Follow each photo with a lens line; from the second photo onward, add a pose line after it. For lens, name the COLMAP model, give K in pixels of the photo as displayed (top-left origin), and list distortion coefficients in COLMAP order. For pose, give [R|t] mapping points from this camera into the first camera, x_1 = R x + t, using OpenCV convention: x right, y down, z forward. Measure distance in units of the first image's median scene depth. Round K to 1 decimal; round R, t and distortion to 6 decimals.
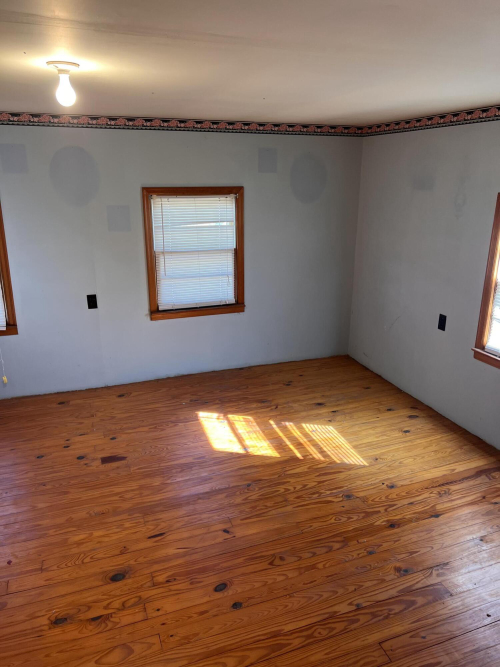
lens RADIAL K [[504.9, 0, 249.0], [0, 504.9, 338.6], [0, 0, 1]] dist [0.072257, -0.062659]
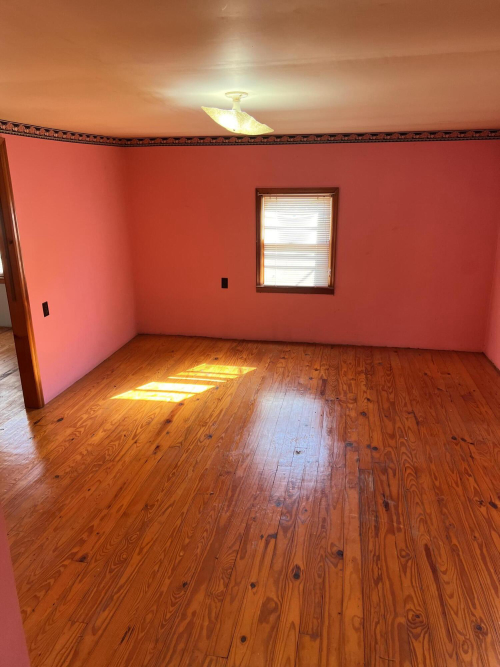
lens RADIAL K [[504.9, 0, 249.0], [0, 504.9, 338.6], [0, 0, 1]] dist [0.072257, -0.062659]
pose [[0.426422, -0.257596, 0.867069, -0.781952], [0.257266, 0.953541, 0.156763, -0.060829], [-0.867167, 0.156220, 0.472882, 0.200551]]
